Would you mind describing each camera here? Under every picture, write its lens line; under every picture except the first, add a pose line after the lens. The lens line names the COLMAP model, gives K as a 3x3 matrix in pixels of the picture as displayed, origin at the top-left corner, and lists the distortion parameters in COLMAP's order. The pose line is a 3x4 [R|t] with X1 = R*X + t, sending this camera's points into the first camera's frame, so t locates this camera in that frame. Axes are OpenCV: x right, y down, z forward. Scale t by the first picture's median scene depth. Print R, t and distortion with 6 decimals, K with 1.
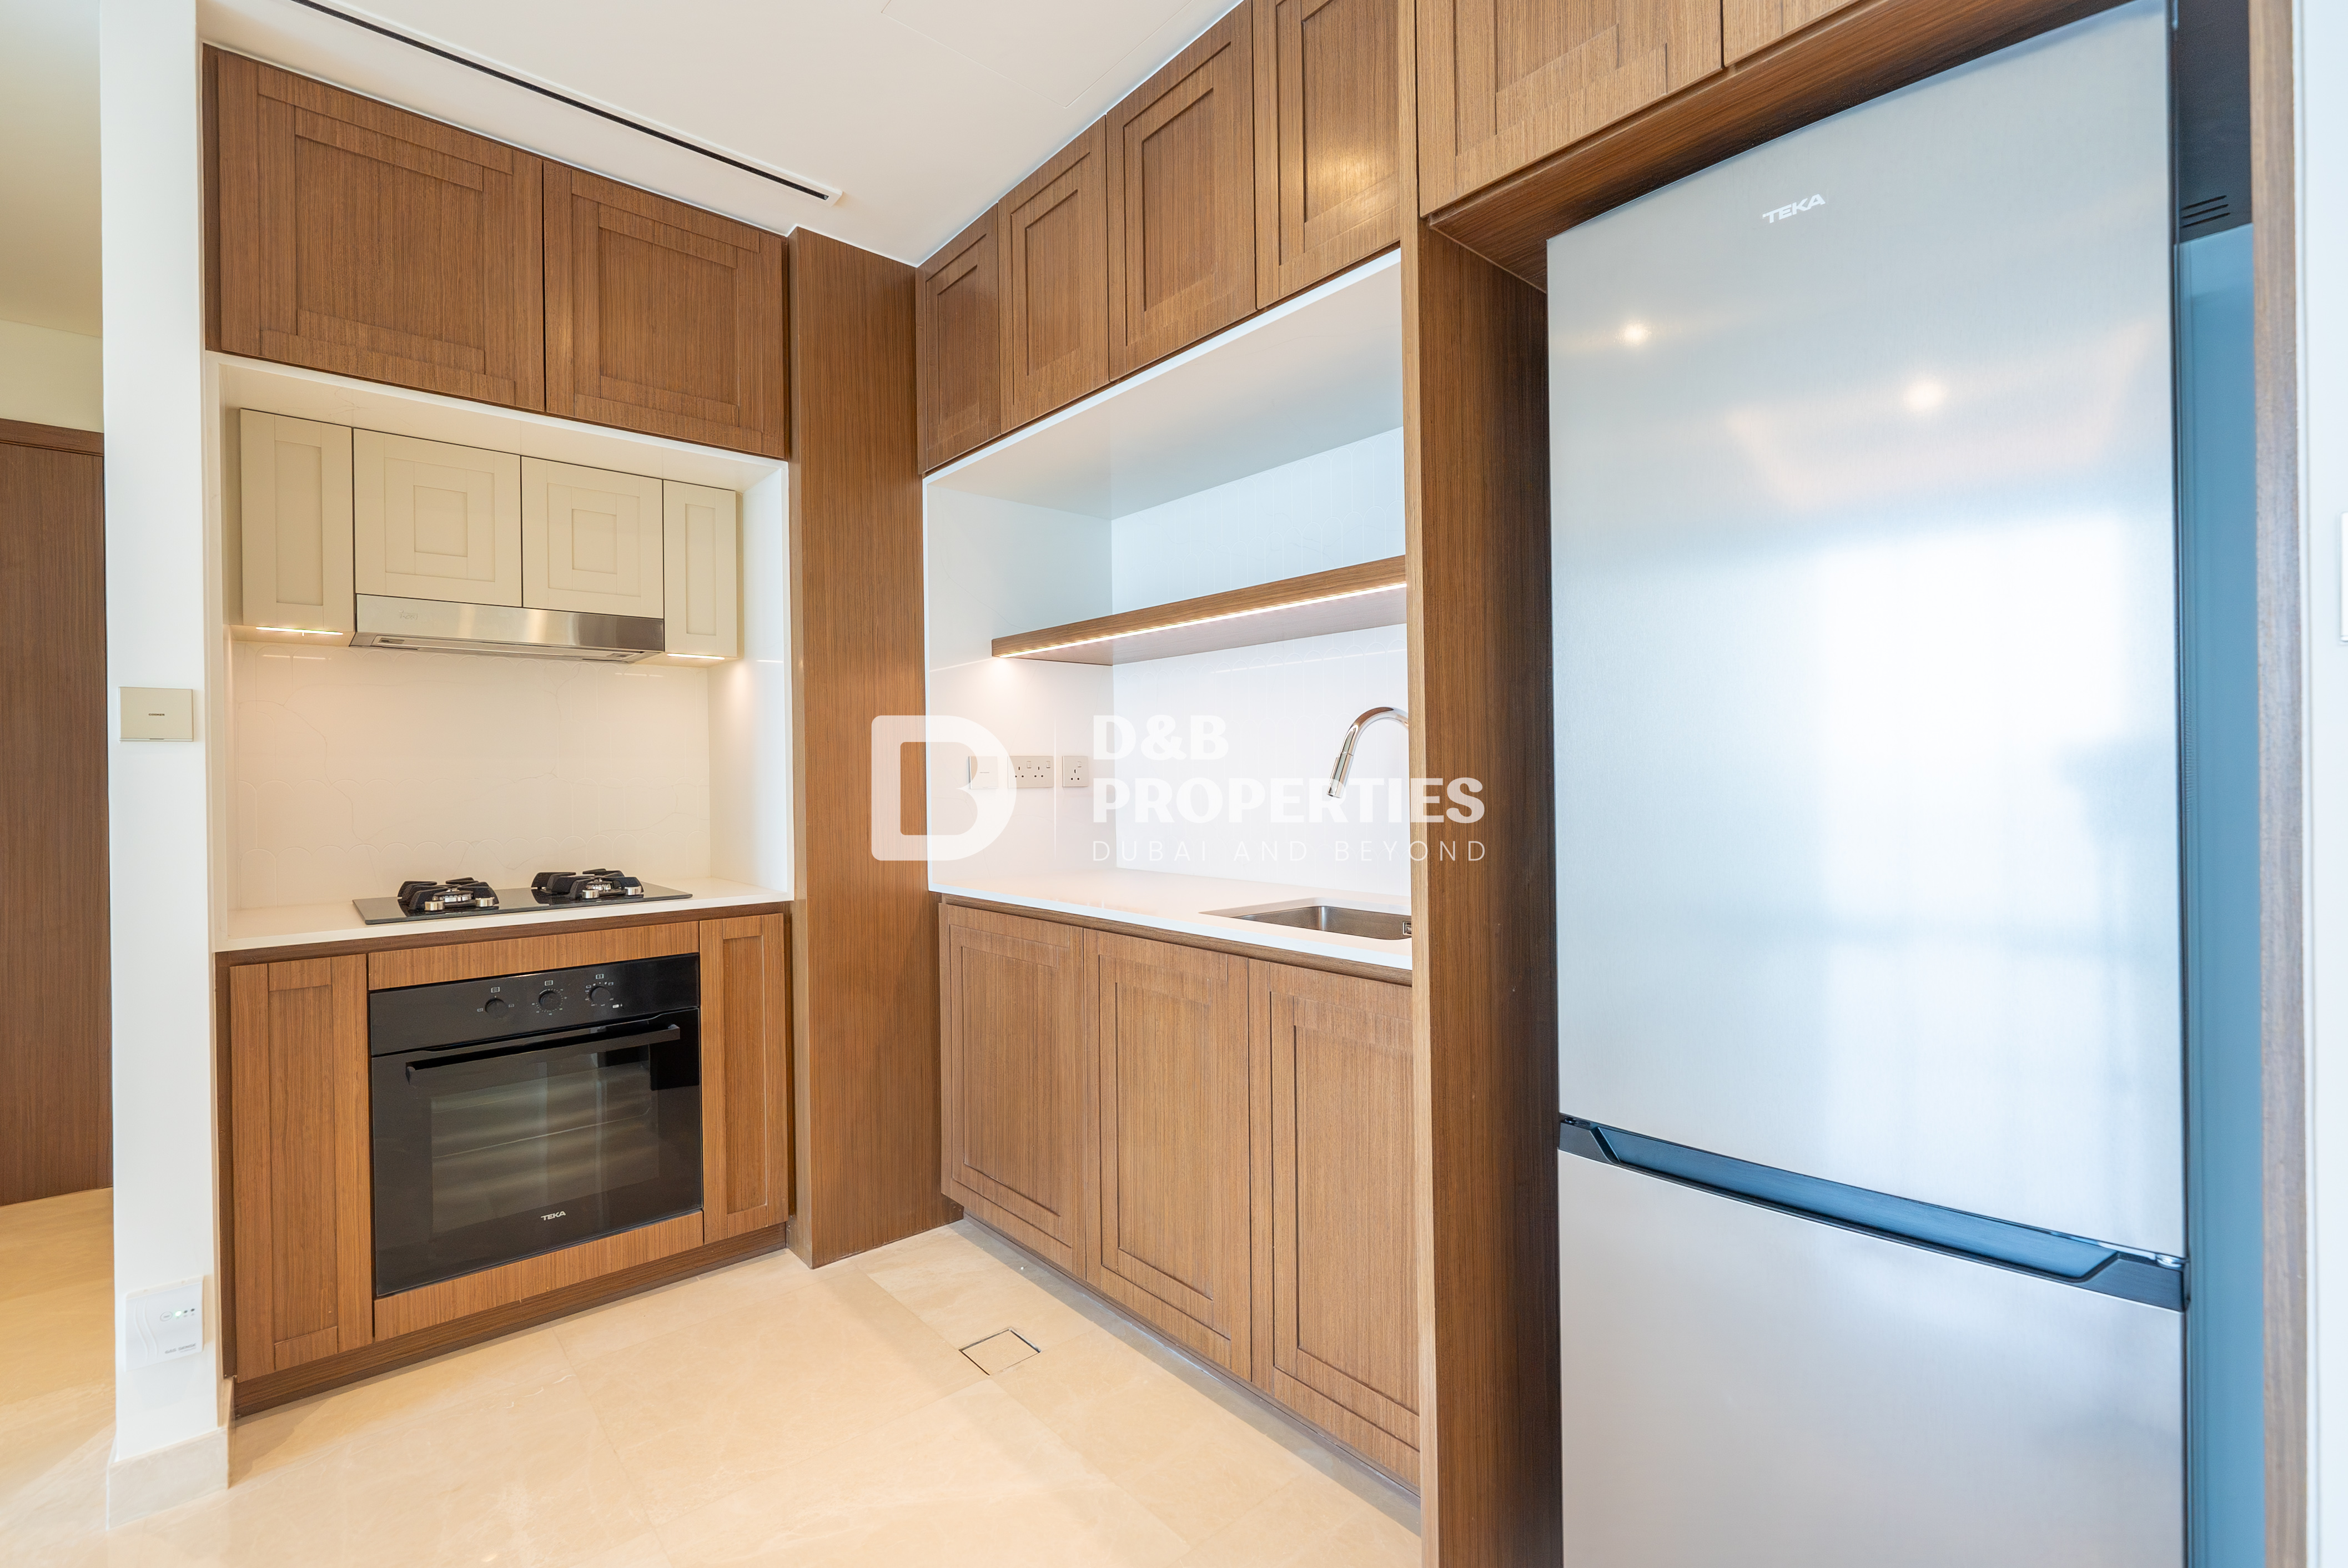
lens RADIAL K [[1065.7, 0, 1167.1], [0, 1065.7, 769.2], [0, 0, 1]] dist [-0.002203, 0.000715]
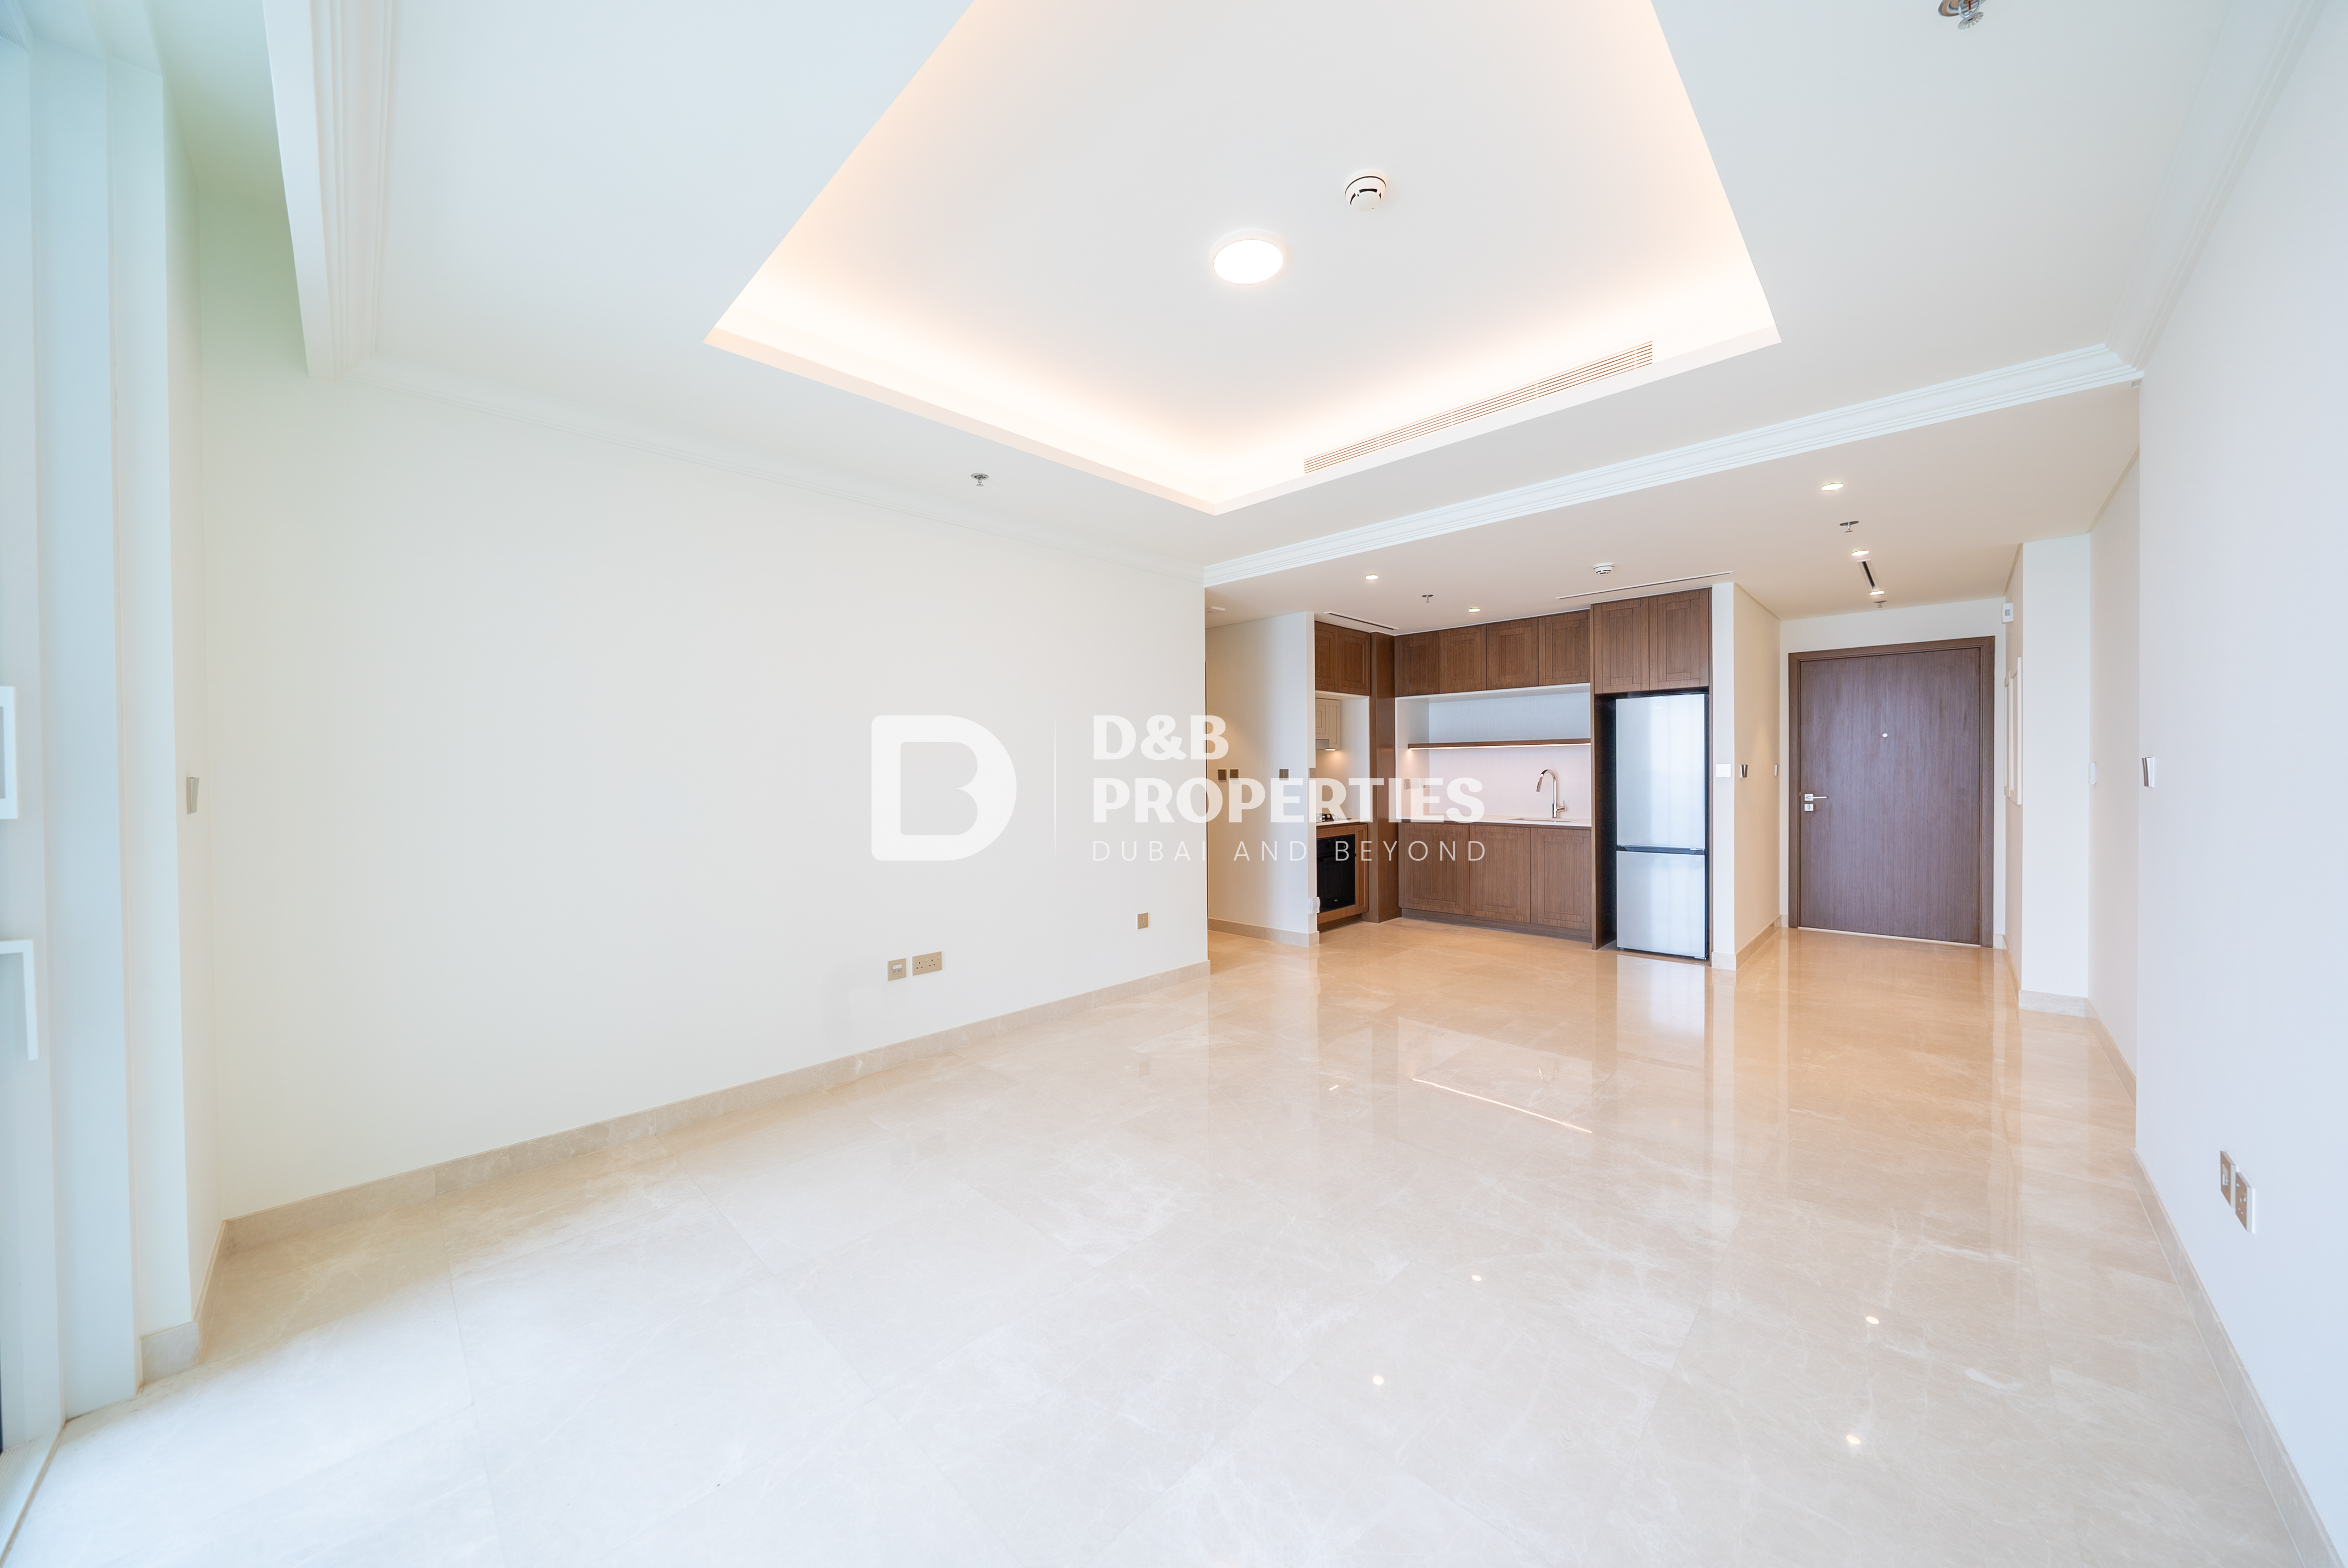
lens RADIAL K [[835.5, 0, 1174.0], [0, 835.5, 776.1], [0, 0, 1]] dist [-0.005115, 0.000452]
pose [[0.996453, 0.008478, 0.083729, -1.499729], [-0.008847, 0.999953, 0.004034, -0.038067], [-0.083691, -0.004761, 0.996480, -2.076616]]
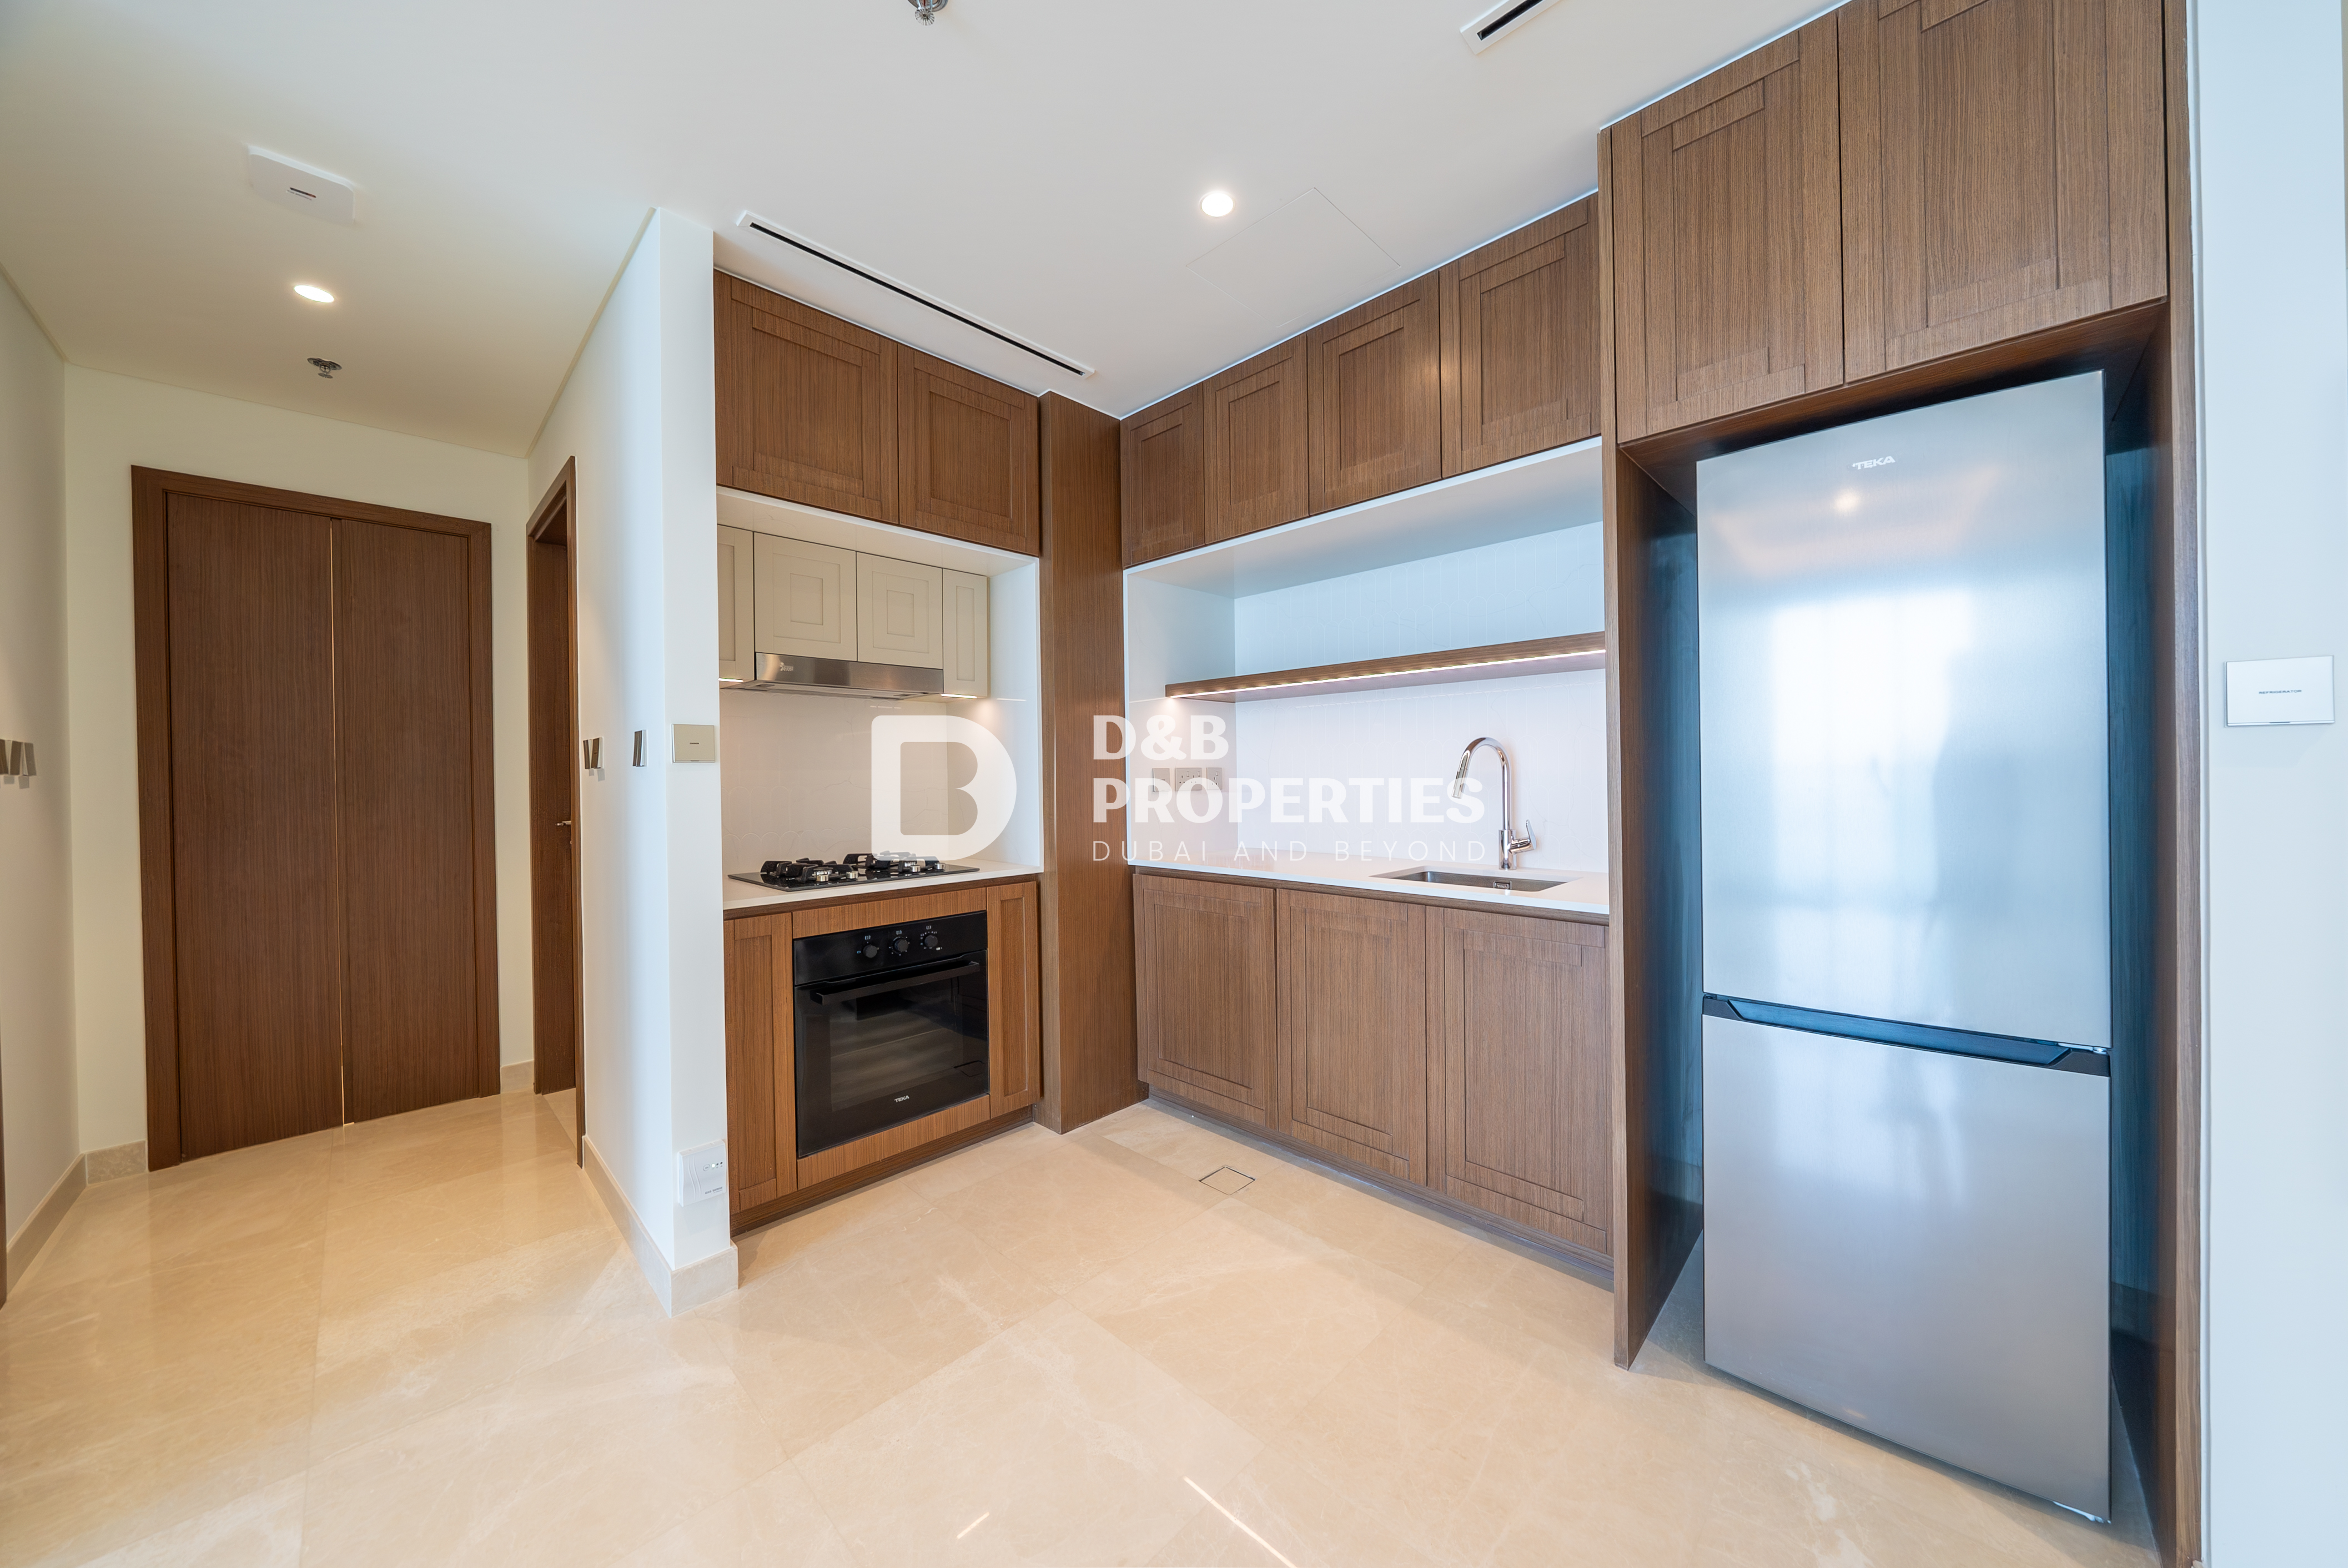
lens RADIAL K [[835.5, 0, 1177.0], [0, 835.5, 773.0], [0, 0, 1]] dist [-0.005115, 0.000452]
pose [[0.996435, -0.000512, 0.084368, -0.327559], [0.000358, 0.999998, 0.001833, -0.011171], [-0.084369, -0.001796, 0.996433, -0.128671]]
